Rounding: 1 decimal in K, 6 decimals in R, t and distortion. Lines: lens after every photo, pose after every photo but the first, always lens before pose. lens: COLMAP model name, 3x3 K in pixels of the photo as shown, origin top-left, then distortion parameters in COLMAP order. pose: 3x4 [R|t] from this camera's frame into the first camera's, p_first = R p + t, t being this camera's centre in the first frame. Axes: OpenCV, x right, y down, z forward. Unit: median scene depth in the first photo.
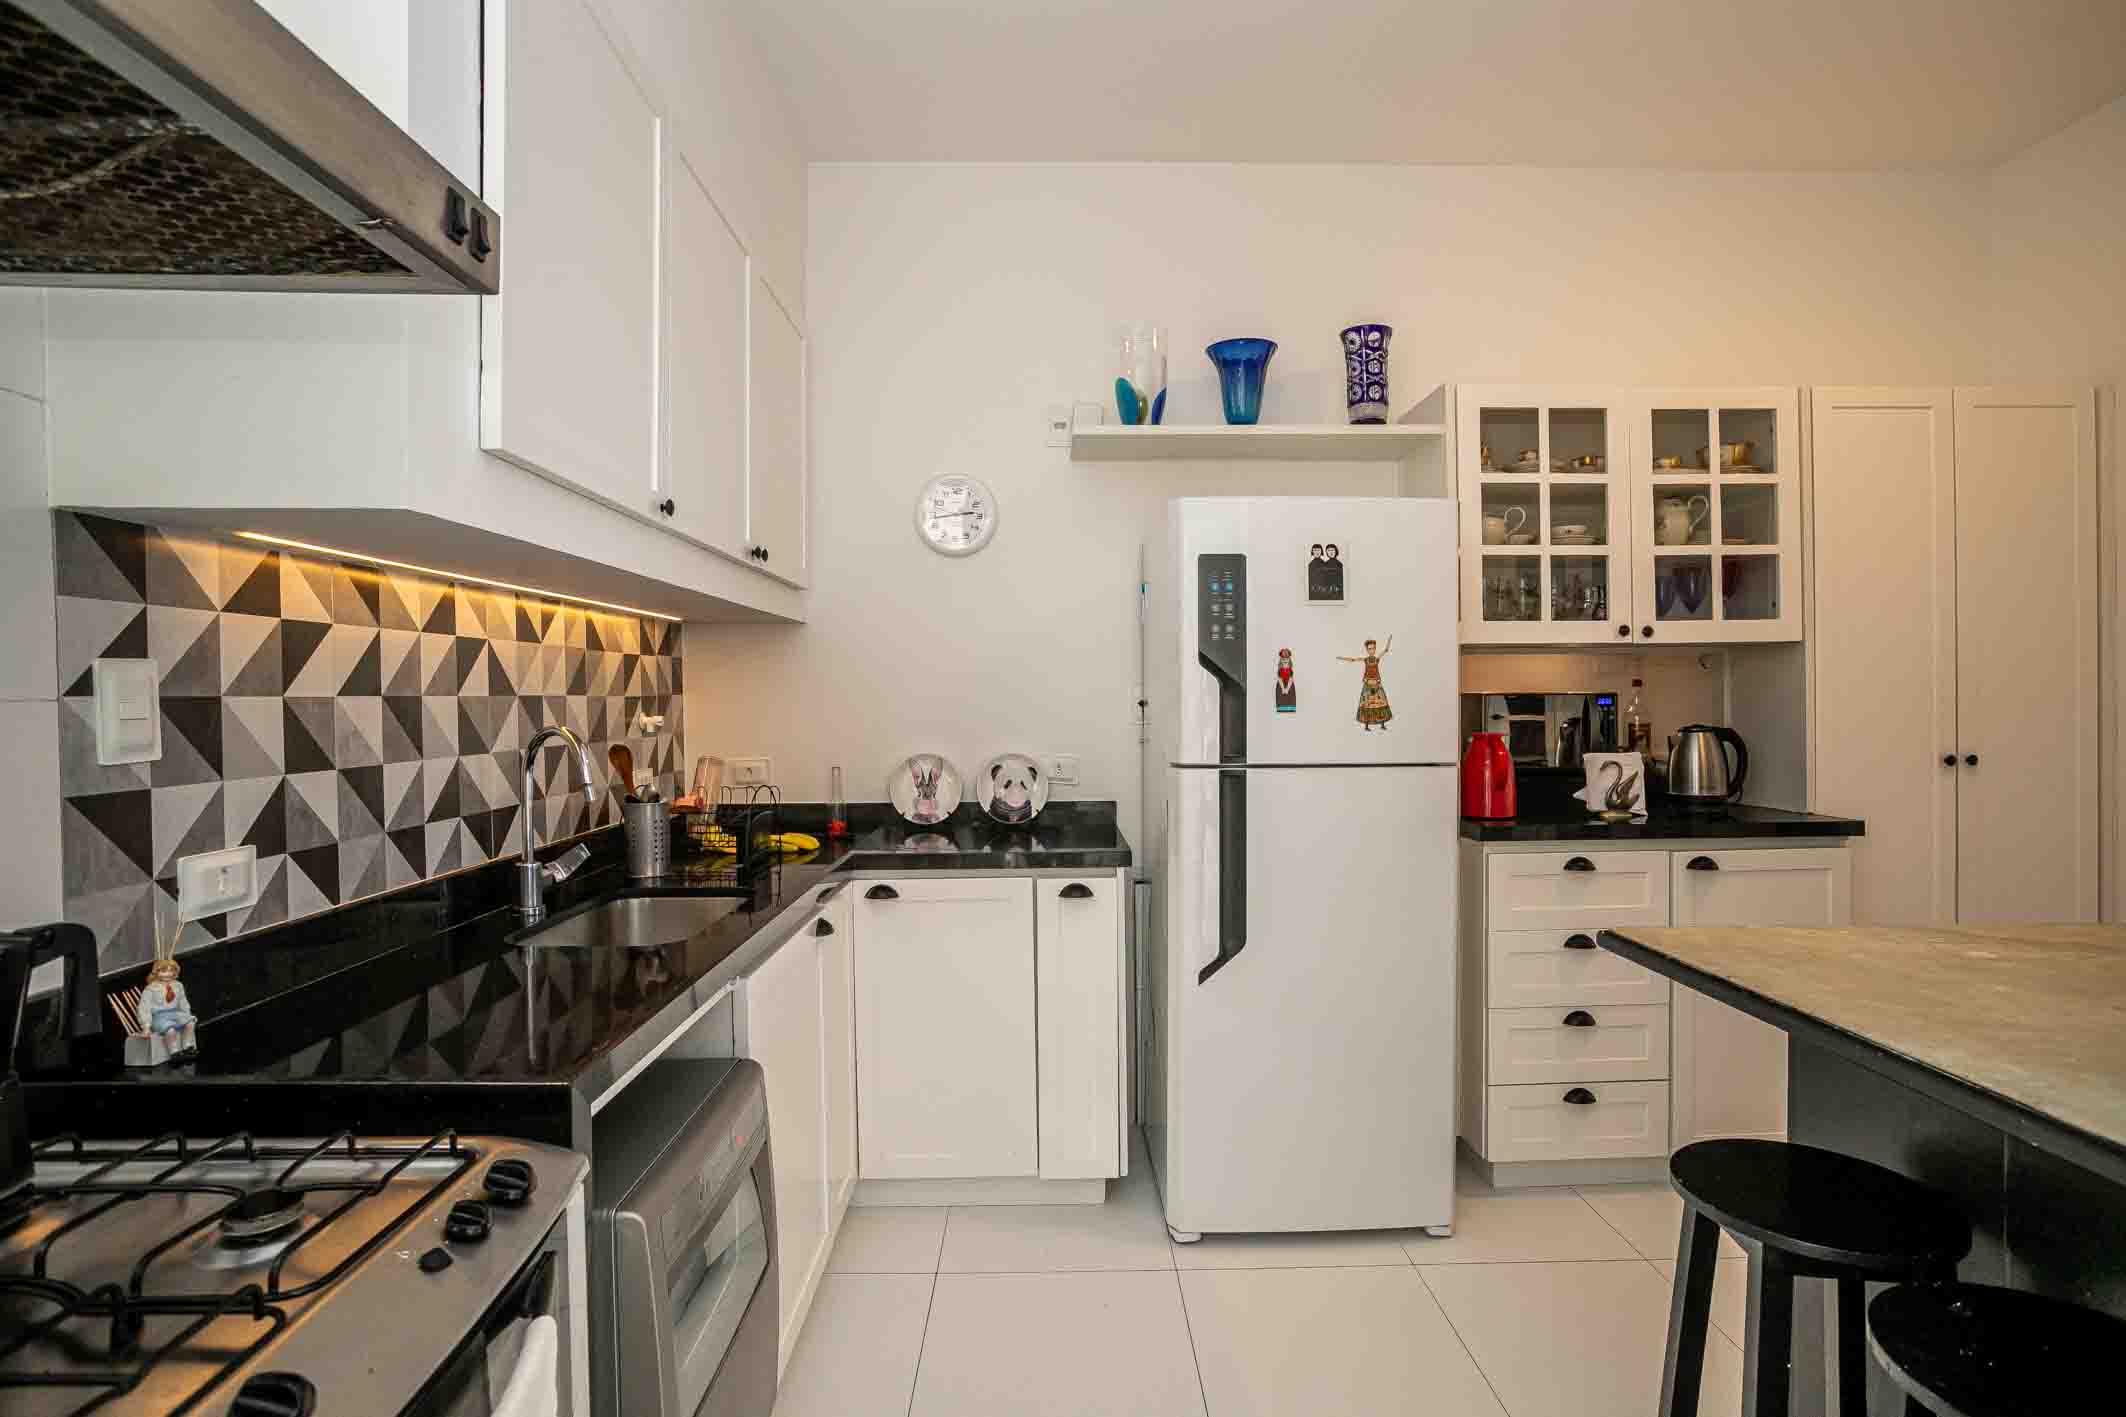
lens RADIAL K [[1073.4, 0, 1052.1], [0, 1073.4, 704.4], [0, 0, 1]] dist [-0.046378, 0.014435]
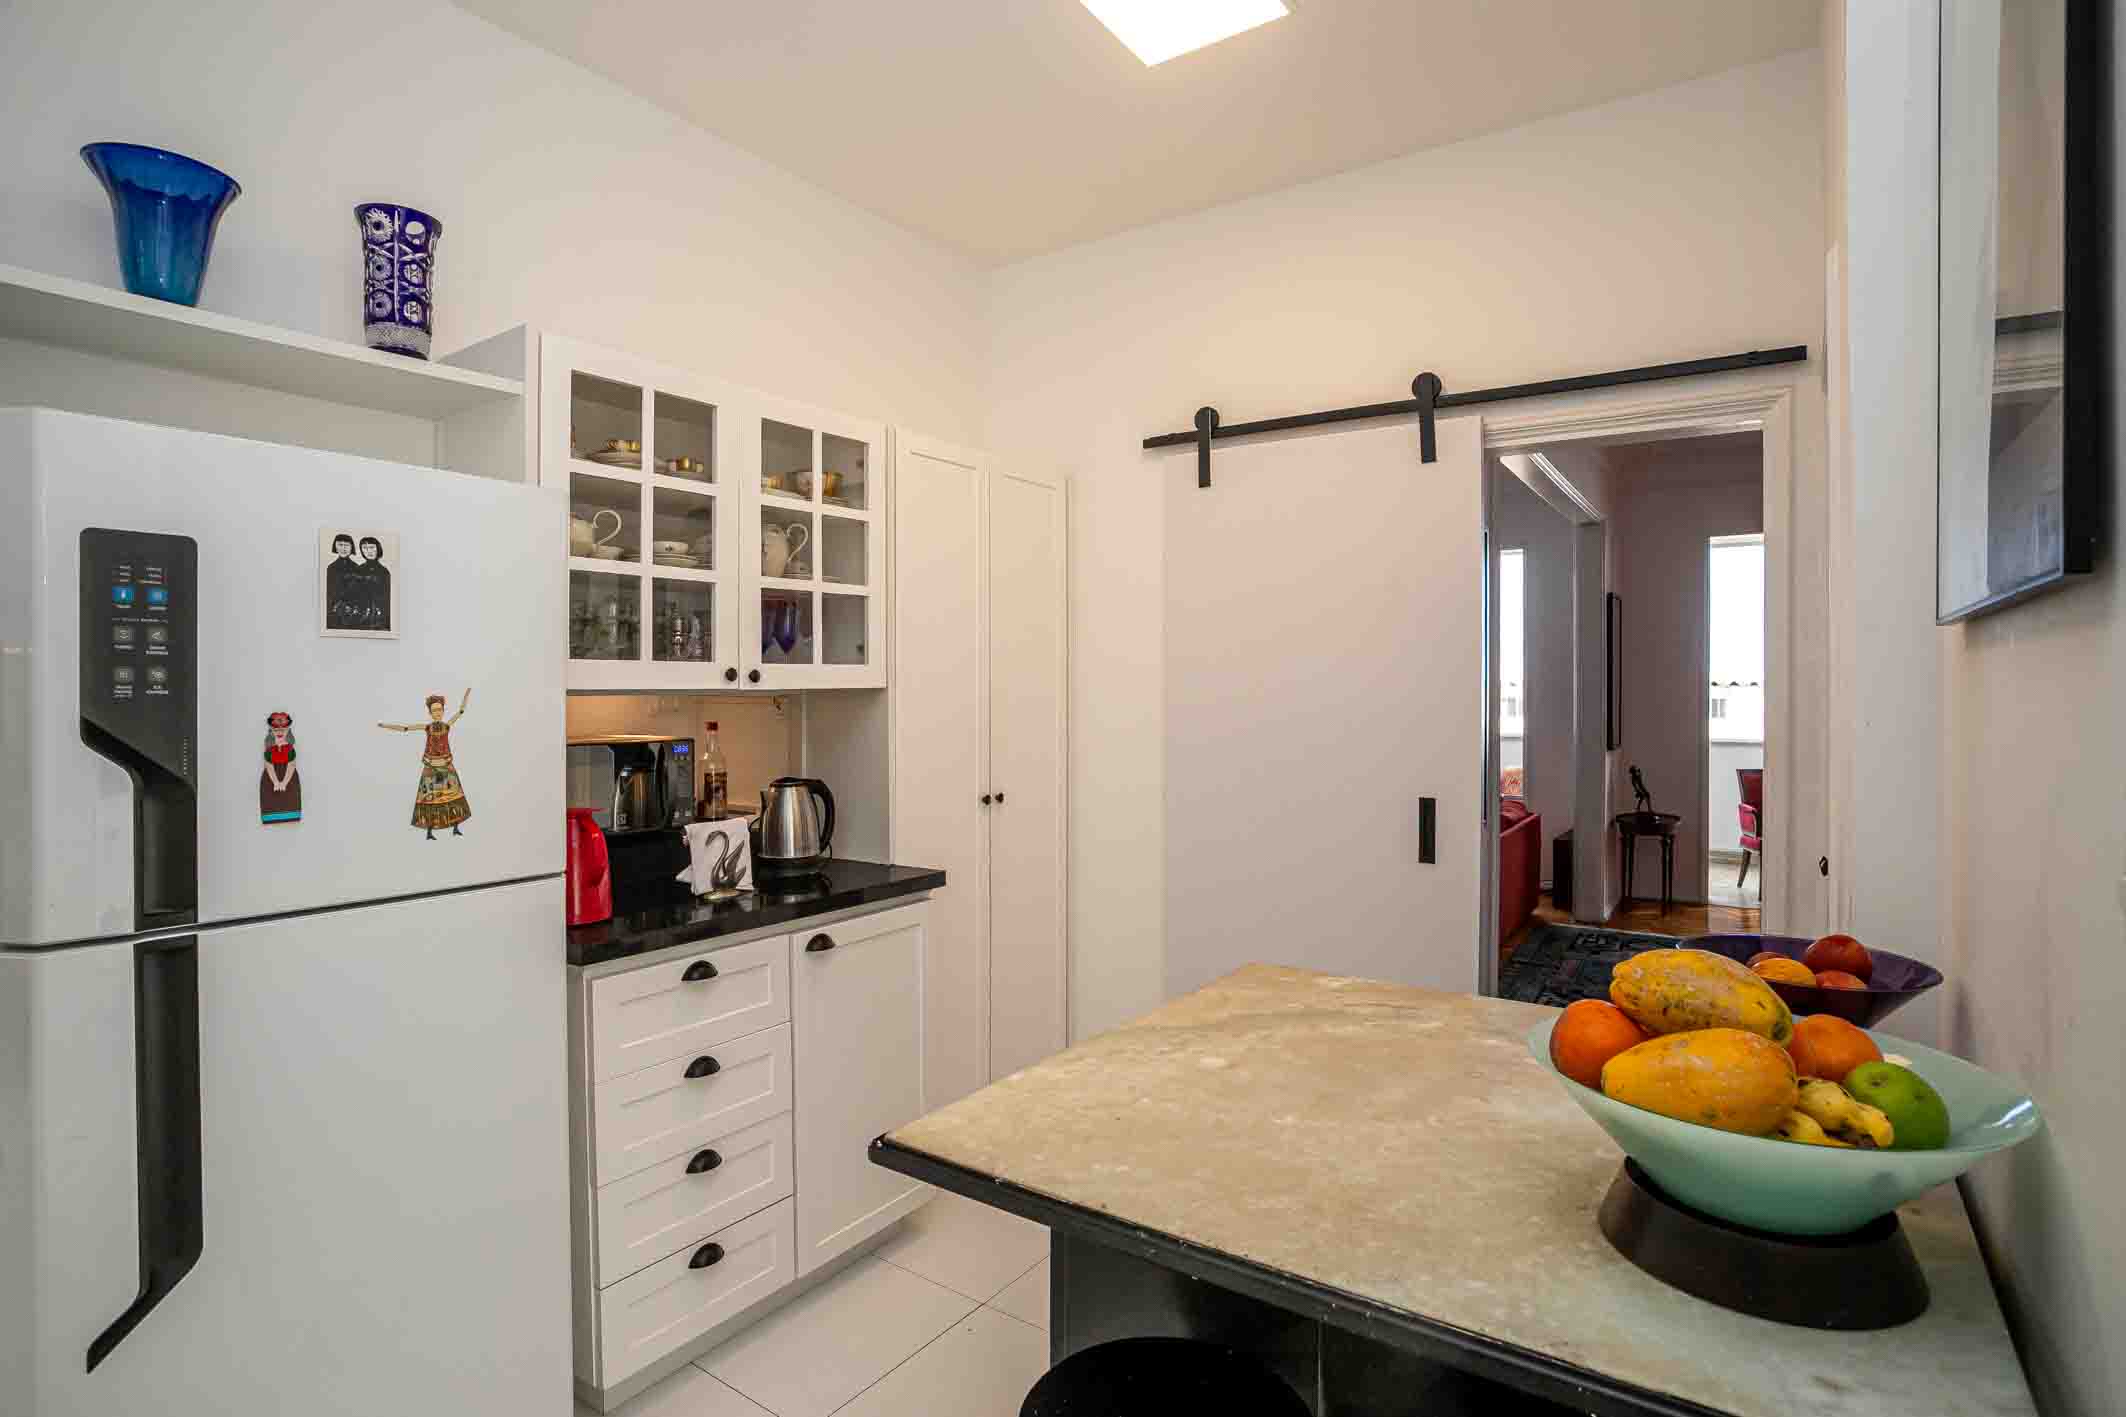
lens RADIAL K [[1073.4, 0, 1056.0], [0, 1073.4, 698.7], [0, 0, 1]] dist [-0.046378, 0.014435]
pose [[0.596724, 0.000542, 0.802446, 0.014708], [-0.000796, 1.000000, -0.000083, -0.054482], [-0.802446, -0.000589, 0.596724, 0.309318]]
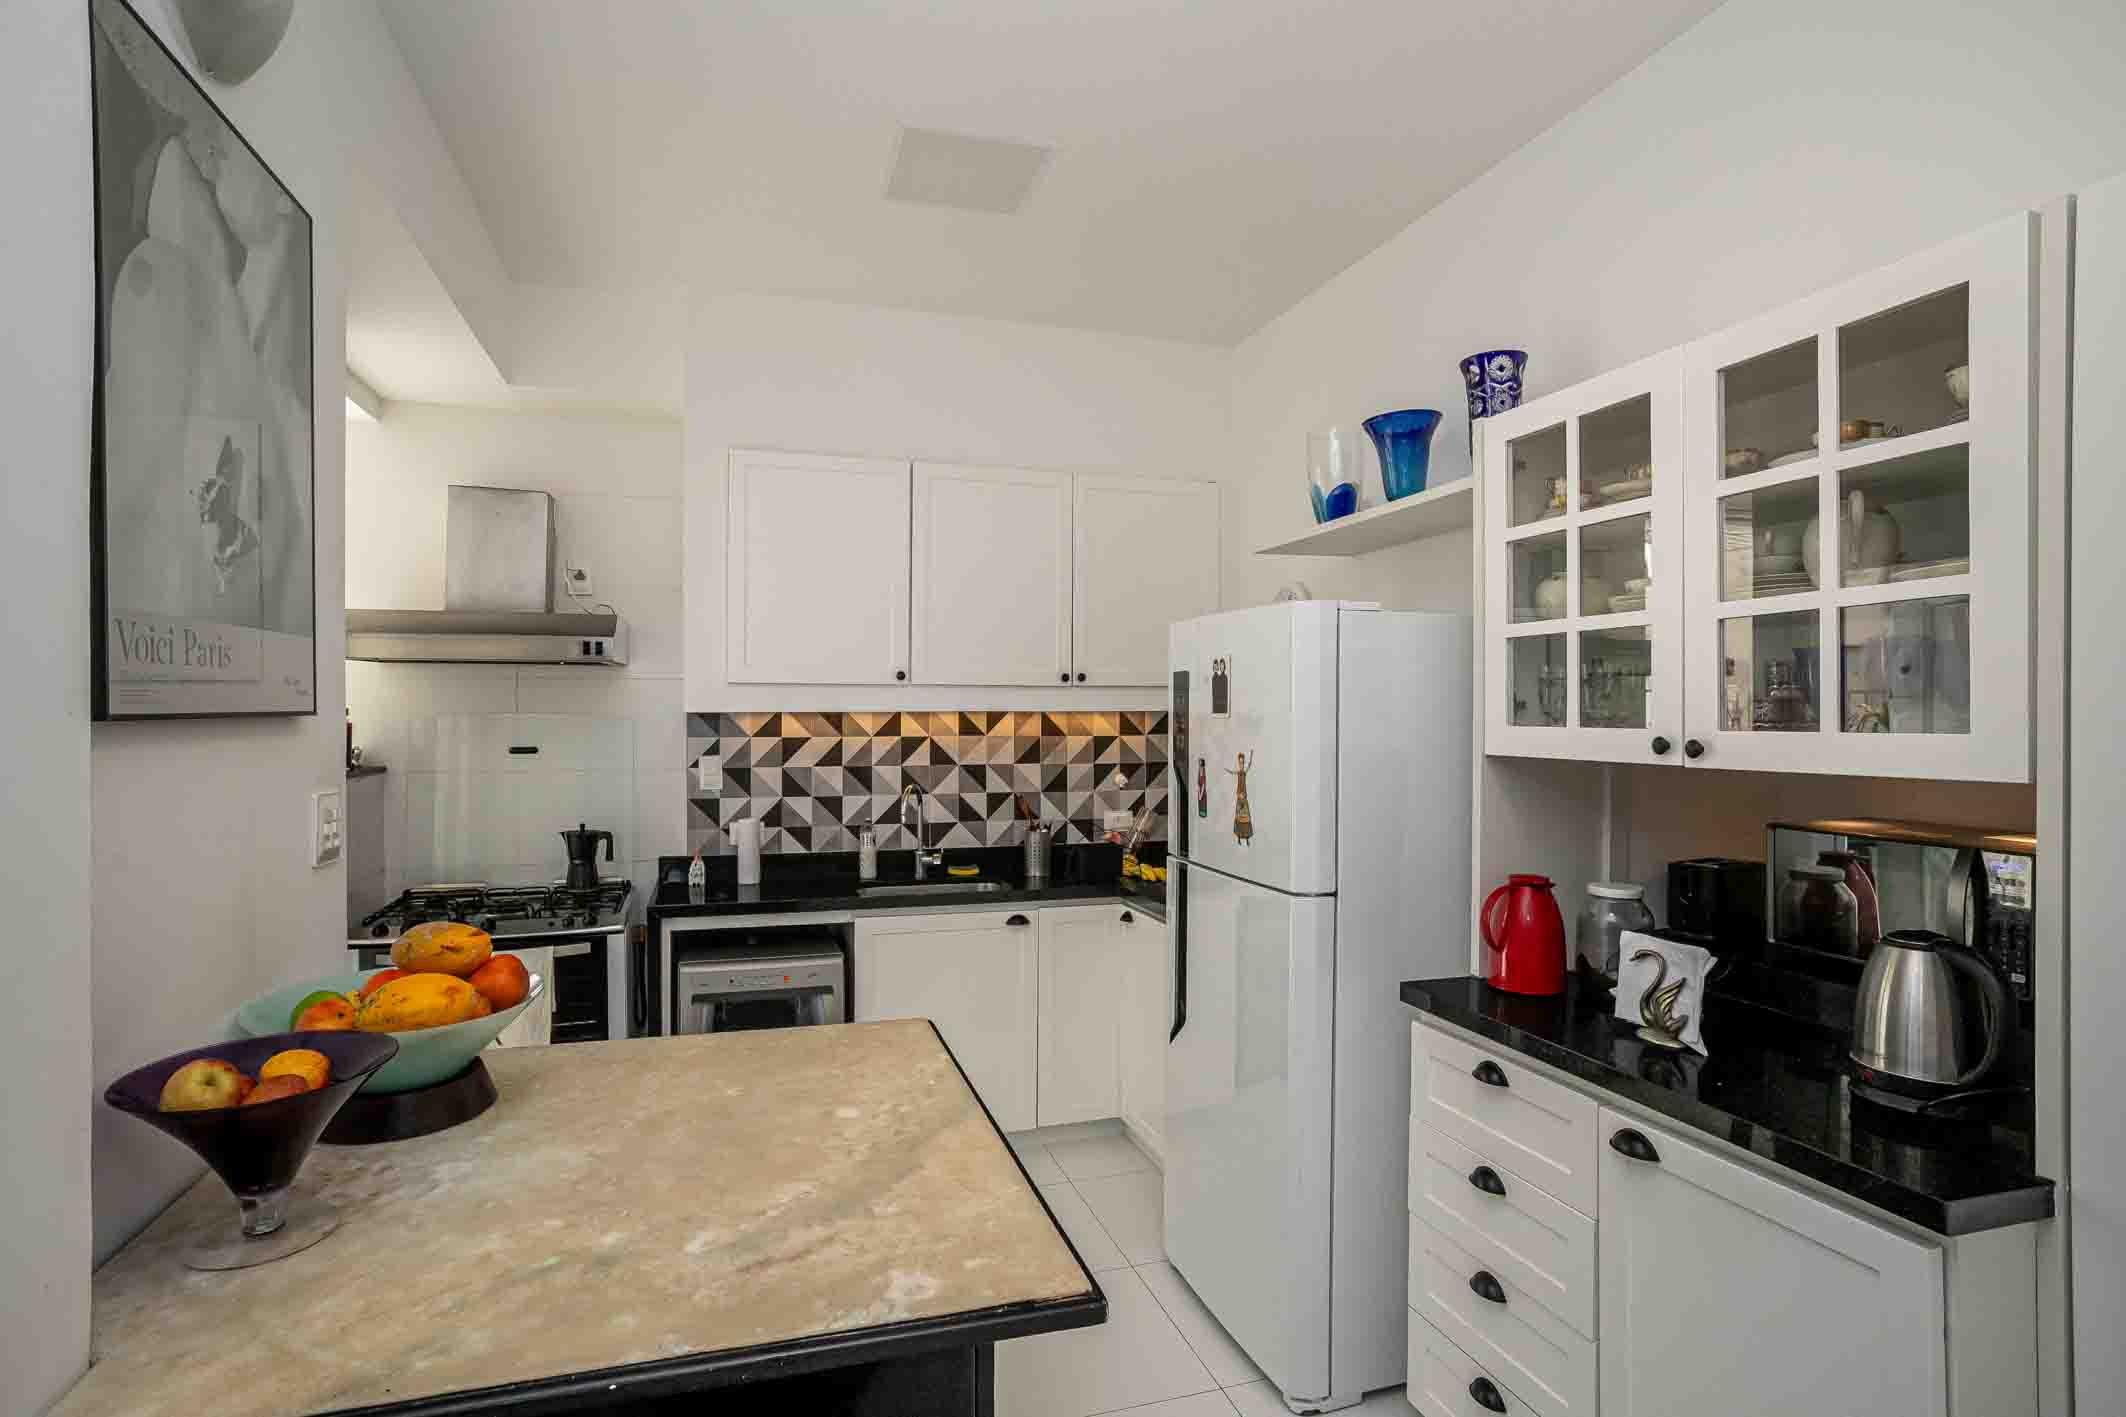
lens RADIAL K [[1073.4, 0, 1064.9], [0, 1073.4, 718.9], [0, 0, 1]] dist [-0.046378, 0.014435]
pose [[0.269688, 0.017489, -0.962789, 1.117926], [-0.012119, 0.999818, 0.014767, -0.096872], [0.962872, 0.007685, 0.269851, 0.530301]]
